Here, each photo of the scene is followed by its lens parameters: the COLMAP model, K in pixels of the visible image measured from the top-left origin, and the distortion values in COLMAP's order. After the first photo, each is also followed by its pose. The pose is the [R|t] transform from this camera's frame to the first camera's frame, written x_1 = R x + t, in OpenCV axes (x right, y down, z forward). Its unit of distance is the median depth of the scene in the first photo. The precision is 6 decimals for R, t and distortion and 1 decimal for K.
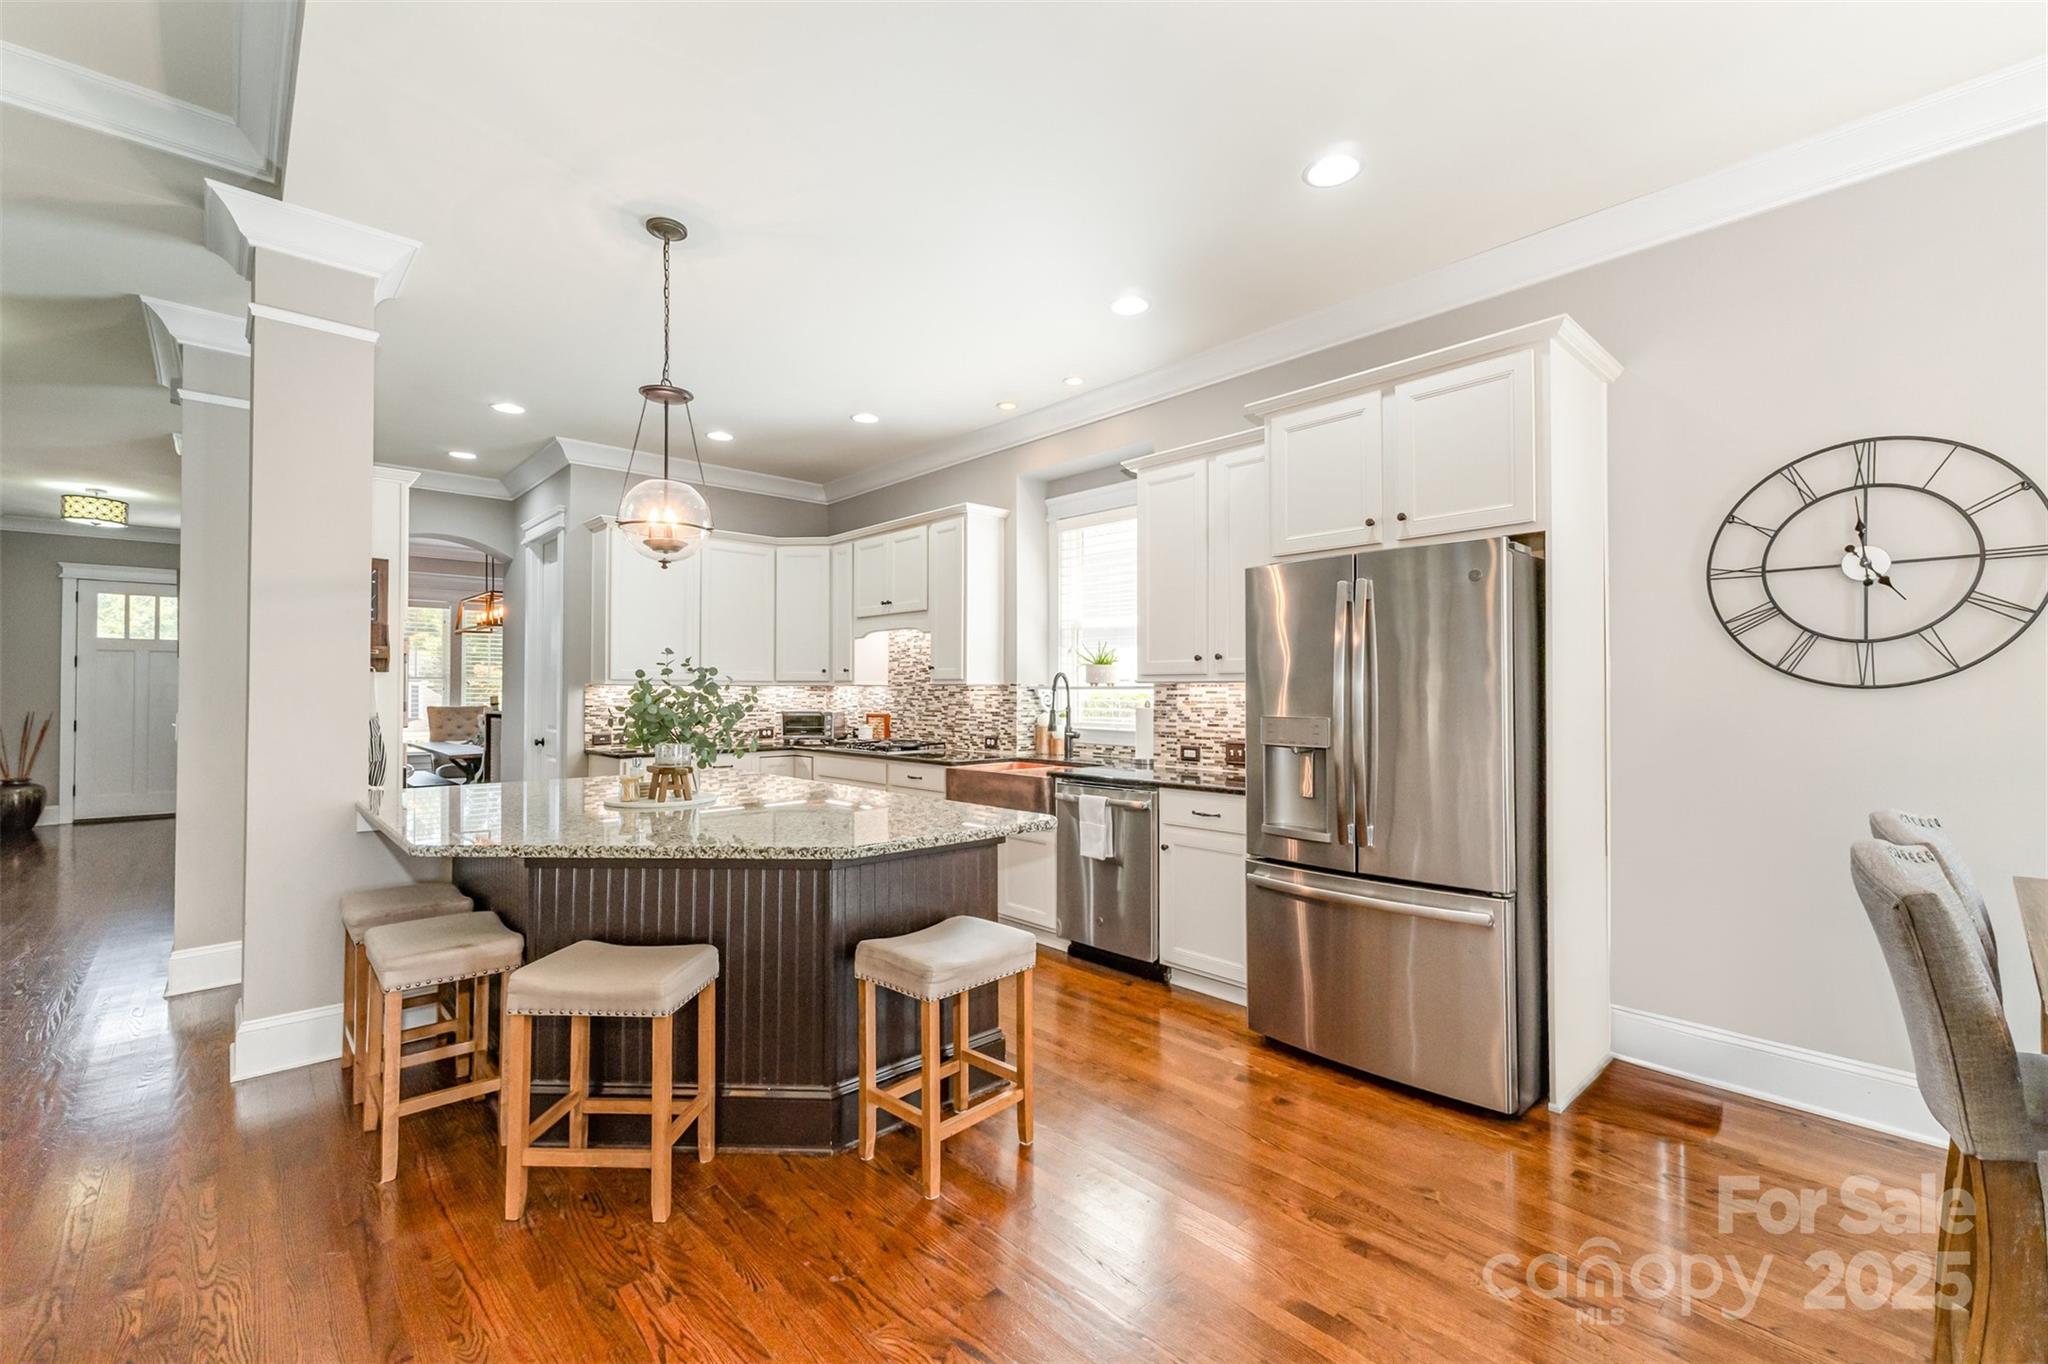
lens RADIAL K [[851.7, 0, 1027.5], [0, 851.7, 681.1], [0, 0, 1]] dist [0.000473, 0.000021]
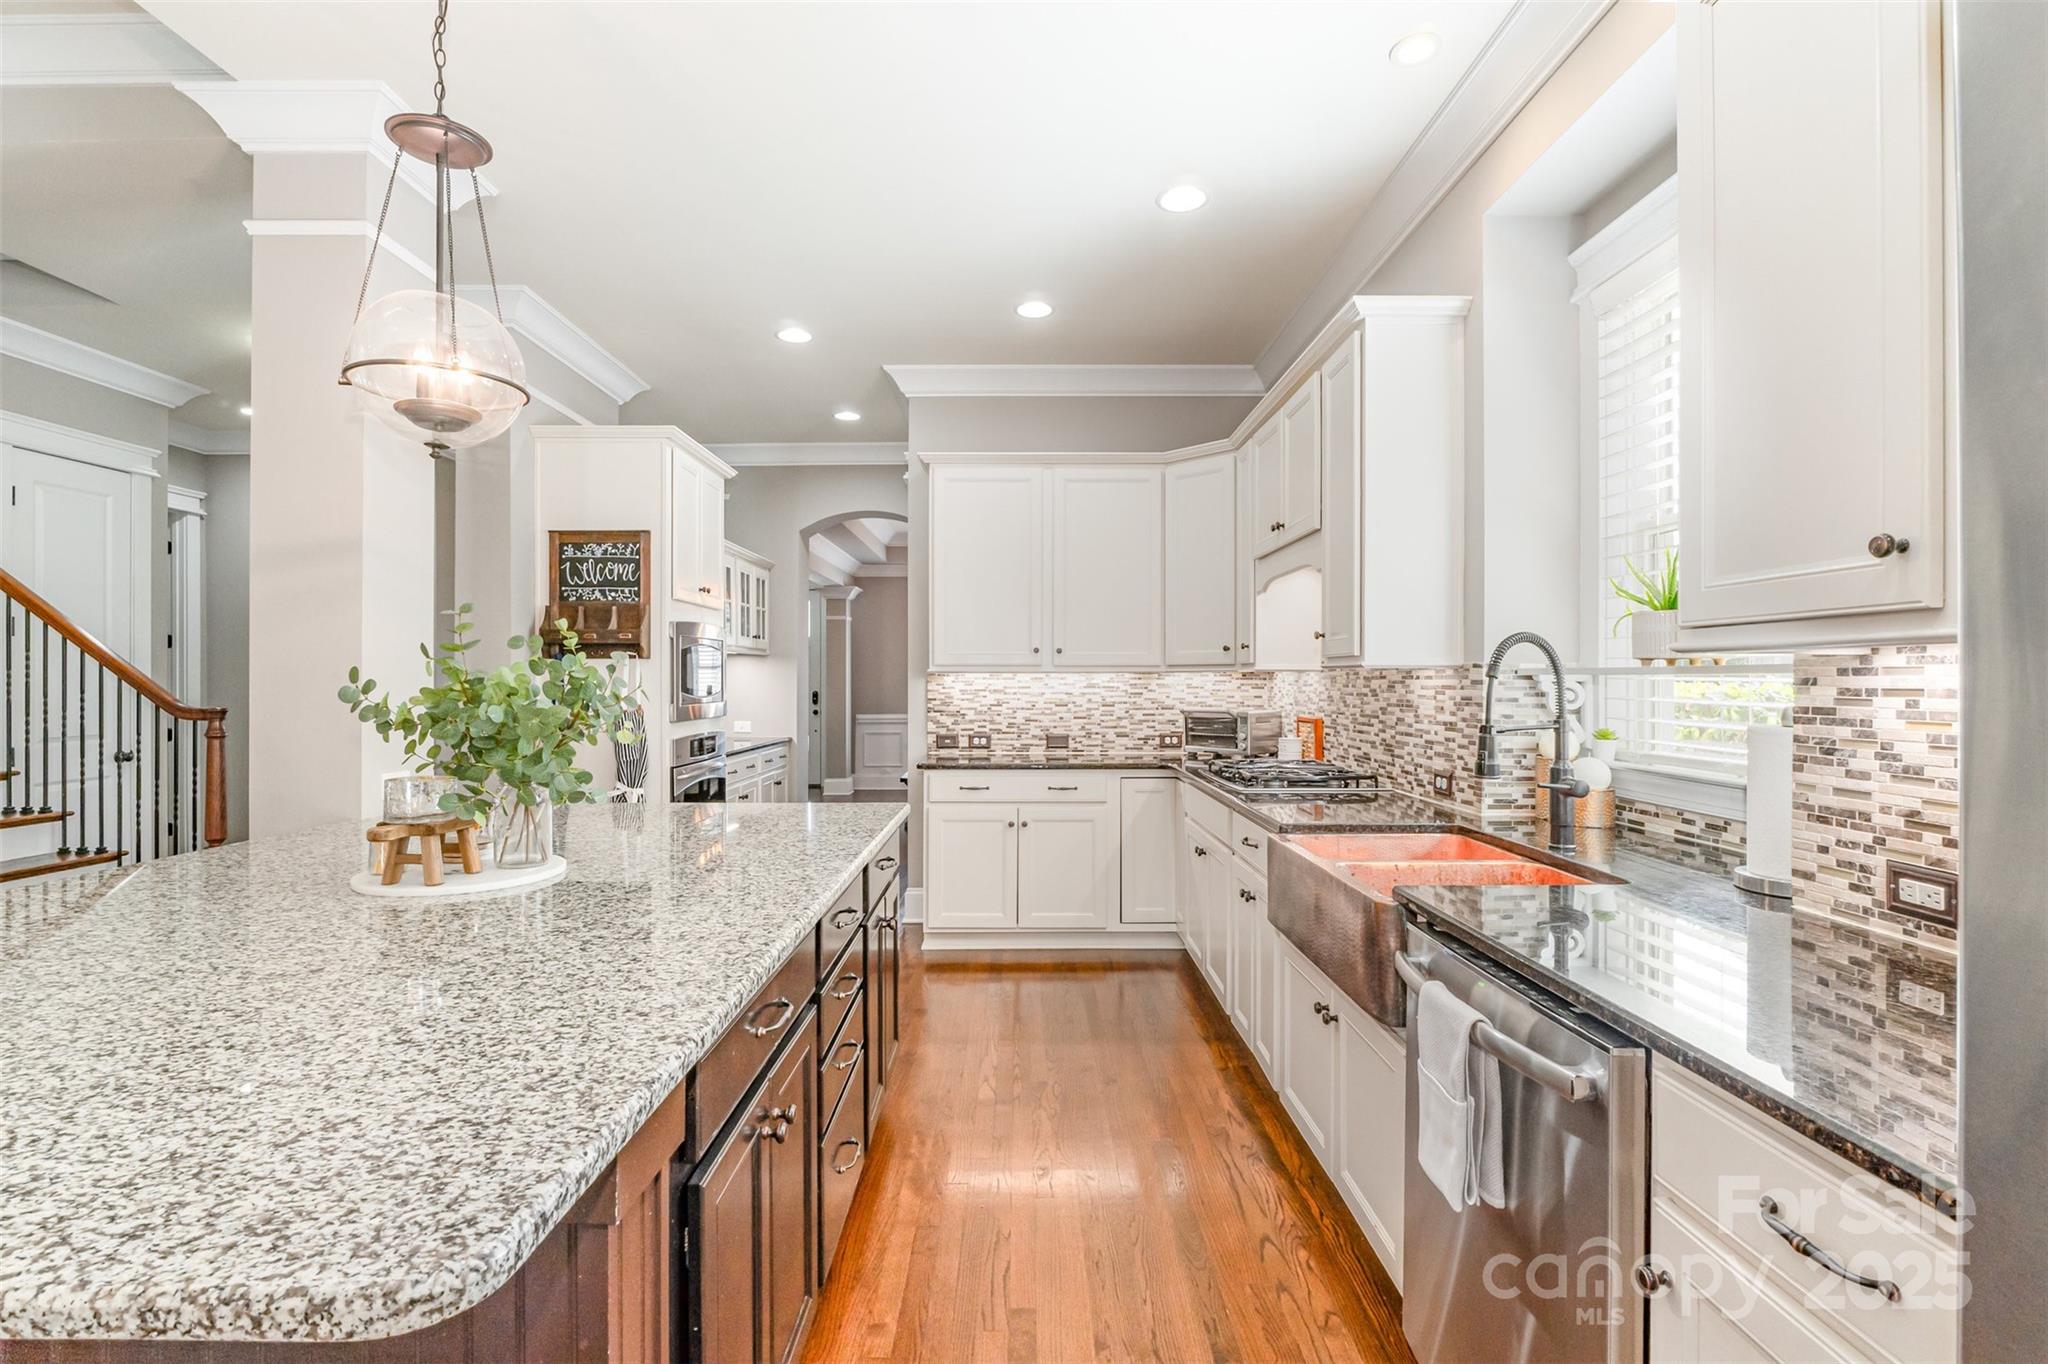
lens RADIAL K [[923.3, 0, 1026.9], [0, 923.3, 682.7], [0, 0, 1]] dist [-0.003650, -0.000567]
pose [[0.734339, 0.000526, -0.678783, 0.142750], [0.009133, 0.999902, 0.010655, 0.005809], [0.678722, -0.014024, 0.734262, 0.449924]]
